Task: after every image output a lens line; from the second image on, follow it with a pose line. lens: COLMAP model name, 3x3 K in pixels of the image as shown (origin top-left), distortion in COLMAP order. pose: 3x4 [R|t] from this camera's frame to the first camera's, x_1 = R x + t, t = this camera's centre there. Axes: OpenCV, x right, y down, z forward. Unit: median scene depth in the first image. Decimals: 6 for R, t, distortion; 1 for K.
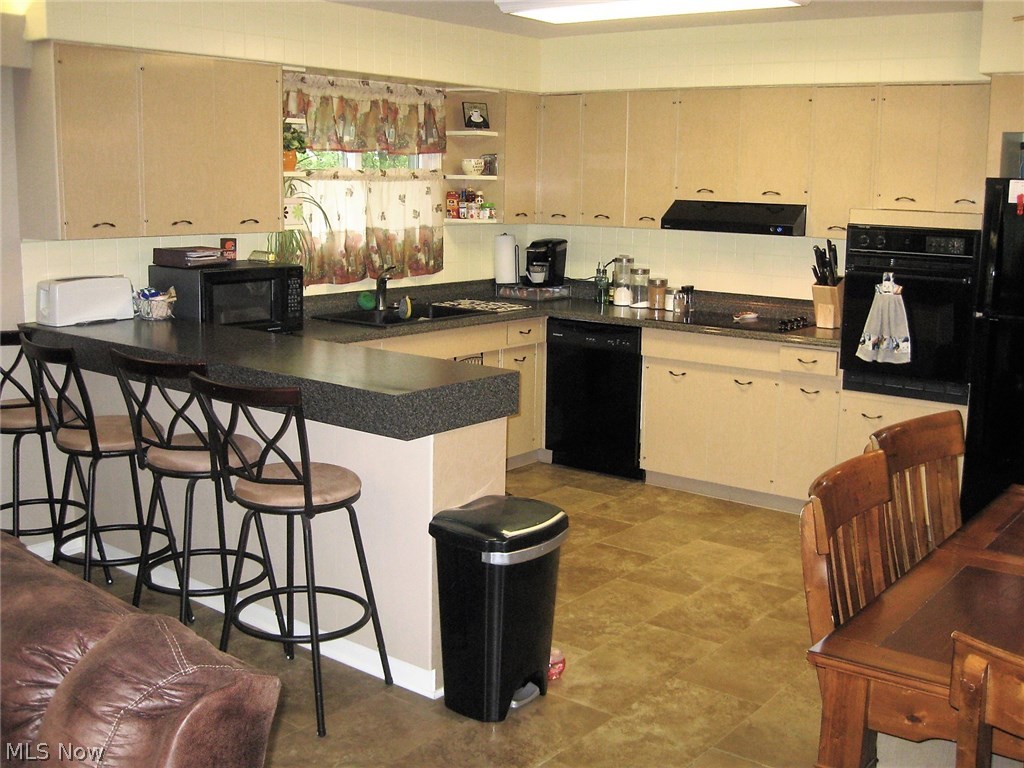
lens RADIAL K [[1141.0, 0, 512.0], [0, 1141.0, 384.0], [0, 0, 1]] dist [-0.144250, 0.028512]
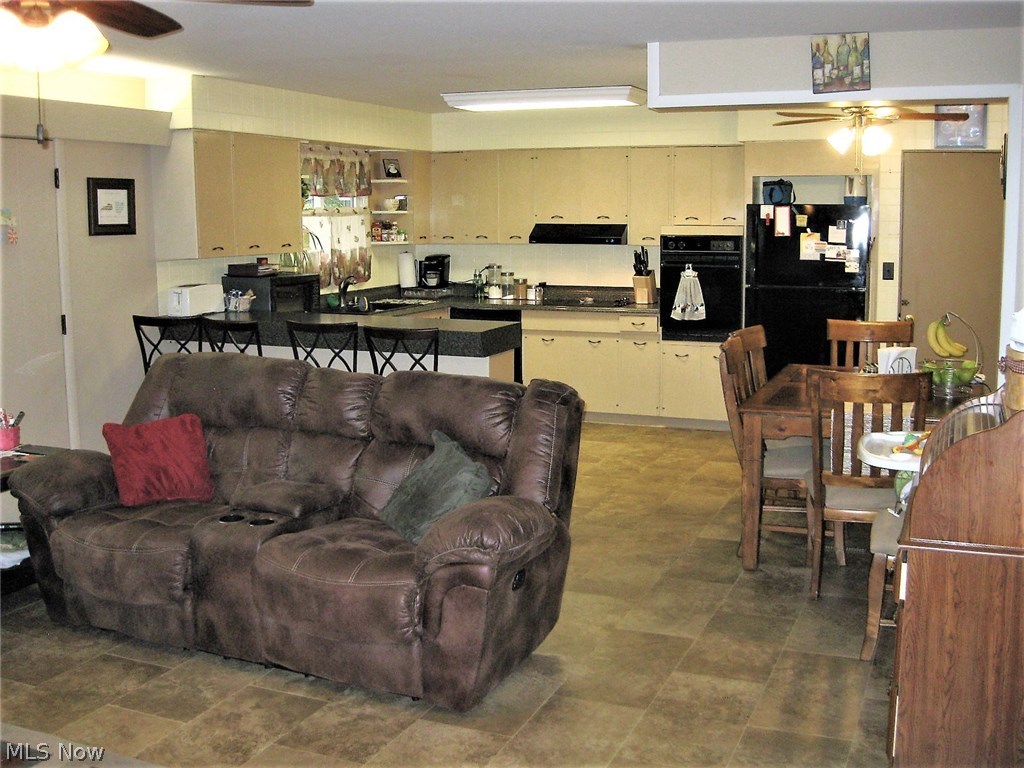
lens RADIAL K [[1141.0, 0, 512.0], [0, 1141.0, 384.0], [0, 0, 1]] dist [-0.144250, 0.028512]
pose [[0.963996, -0.061110, 0.258798, -0.282087], [0.067192, 0.997632, -0.014714, 0.065650], [-0.257286, 0.031573, 0.965819, -0.417754]]
